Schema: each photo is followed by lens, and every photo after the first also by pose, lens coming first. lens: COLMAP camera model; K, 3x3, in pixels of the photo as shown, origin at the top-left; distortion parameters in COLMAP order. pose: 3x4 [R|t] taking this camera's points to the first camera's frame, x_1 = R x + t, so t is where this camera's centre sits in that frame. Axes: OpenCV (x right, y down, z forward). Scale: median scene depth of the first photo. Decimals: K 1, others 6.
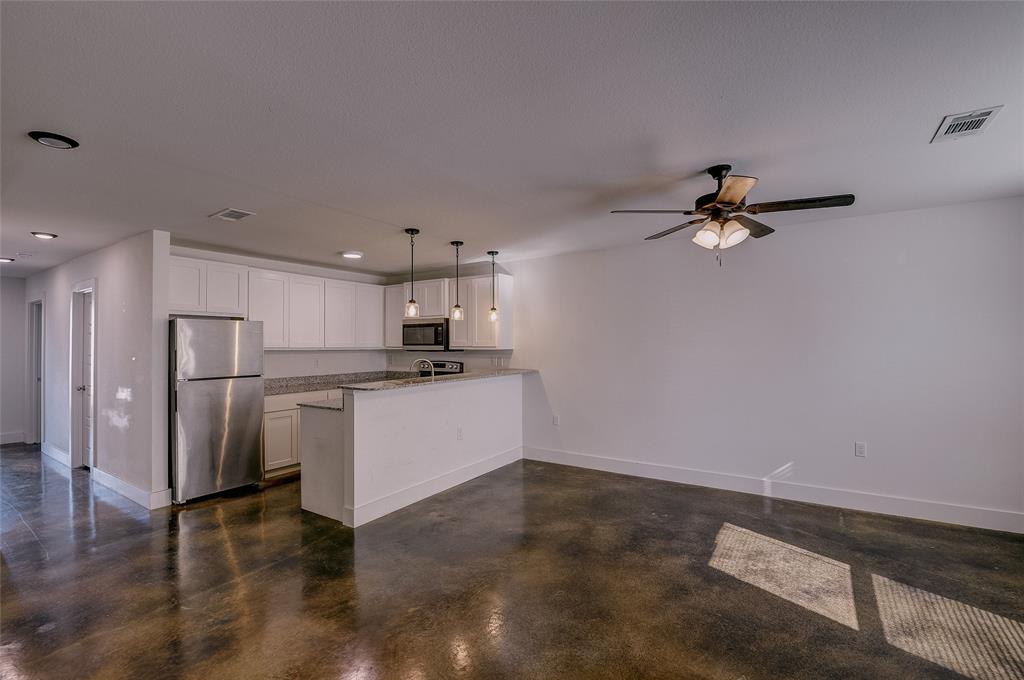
lens RADIAL K [[447.9, 0, 516.1], [0, 447.9, 337.2], [0, 0, 1]] dist [-0.000681, -0.009085]
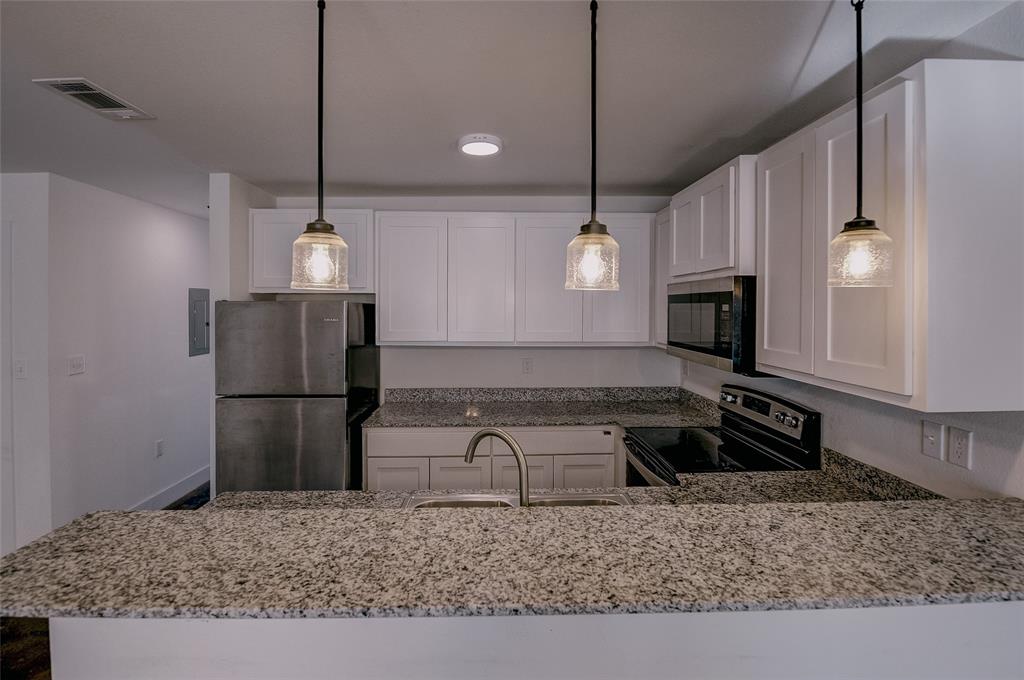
lens RADIAL K [[468.8, 0, 496.8], [0, 468.8, 316.8], [0, 0, 1]] dist [-0.002864, -0.010927]
pose [[0.559646, 0.021768, -0.828446, 0.033592], [0.011670, 0.999349, 0.034142, -0.031434], [0.828650, -0.028776, 0.559028, 0.770212]]
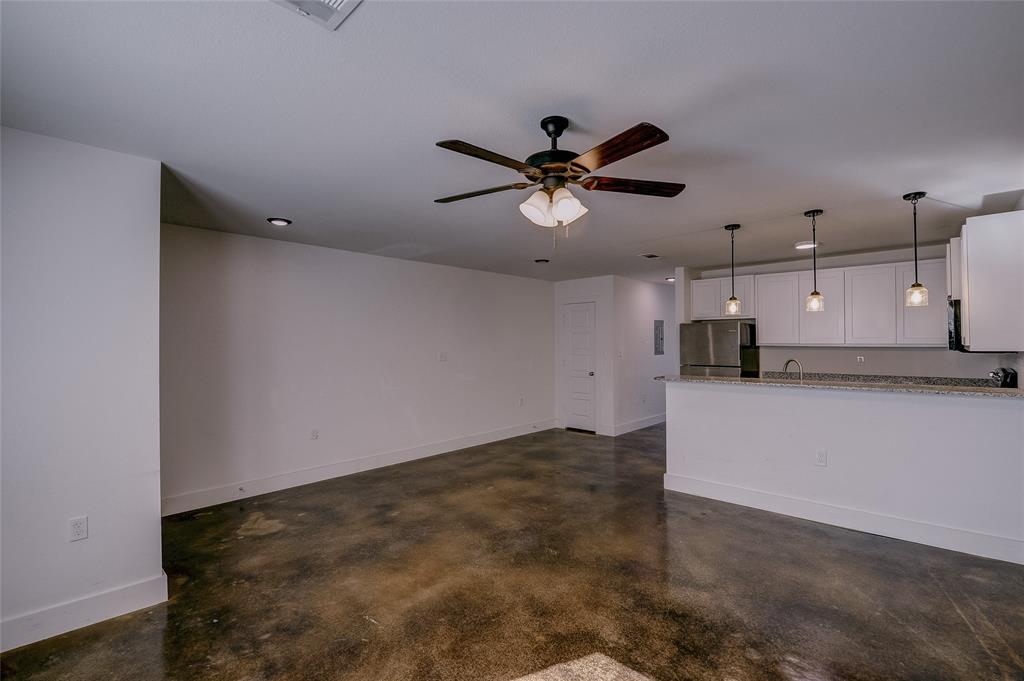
lens RADIAL K [[451.3, 0, 524.6], [0, 451.3, 333.4], [0, 0, 1]] dist [-0.002022, -0.009449]
pose [[-0.158895, -0.011672, -0.987227, 0.672698], [0.022984, 0.999615, -0.015518, 0.000844], [0.987028, -0.025156, -0.158565, 0.580212]]
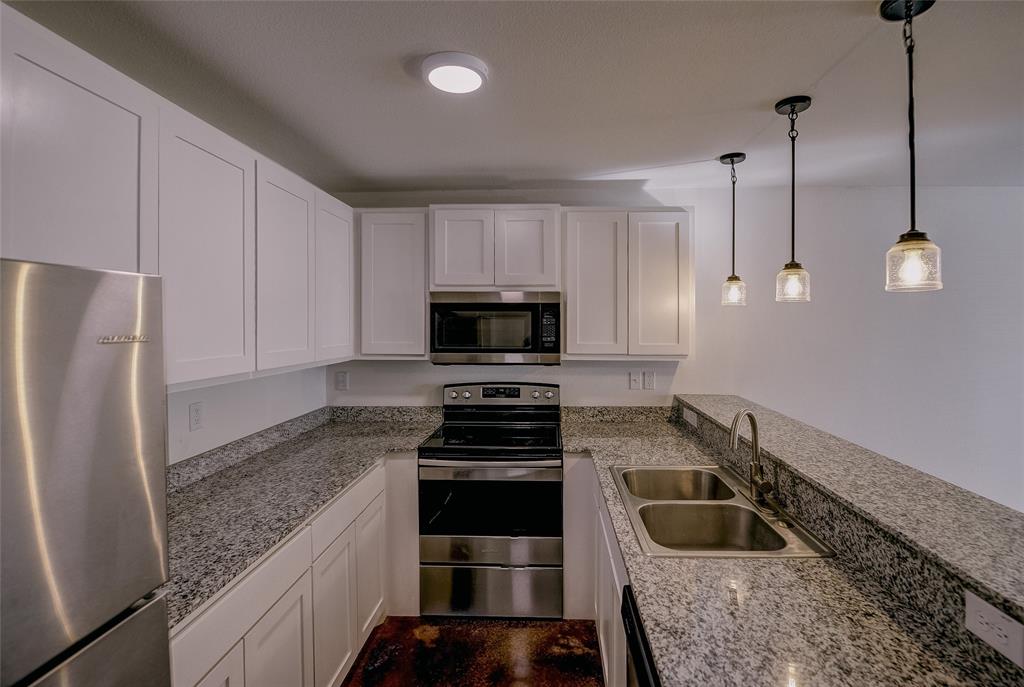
lens RADIAL K [[463.0, 0, 538.1], [0, 463.0, 323.1], [0, 0, 1]] dist [0.001498, -0.013145]
pose [[0.853148, 0.004434, 0.521650, -0.496187], [-0.012326, 0.999856, 0.011660, -0.019764], [-0.521524, -0.016377, 0.853080, 0.716197]]
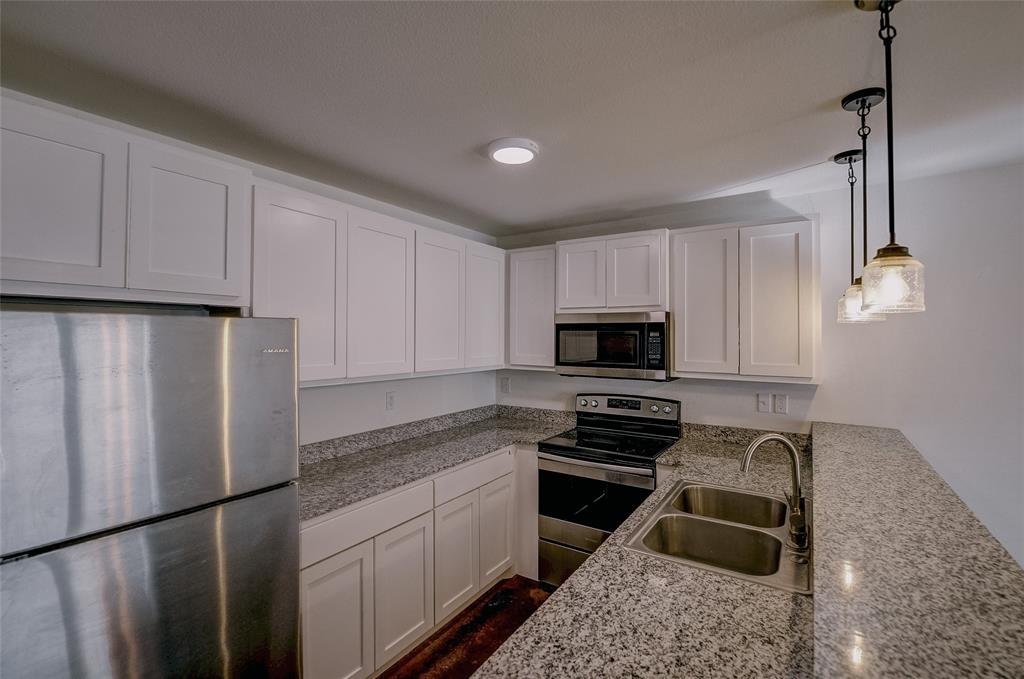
lens RADIAL K [[451.3, 0, 524.6], [0, 451.3, 332.4], [0, 0, 1]] dist [-0.002022, -0.009449]
pose [[0.999878, 0.008409, 0.013127, -0.370873], [-0.008504, 0.999938, 0.007243, -0.027517], [-0.013065, -0.007354, 0.999888, 0.611147]]
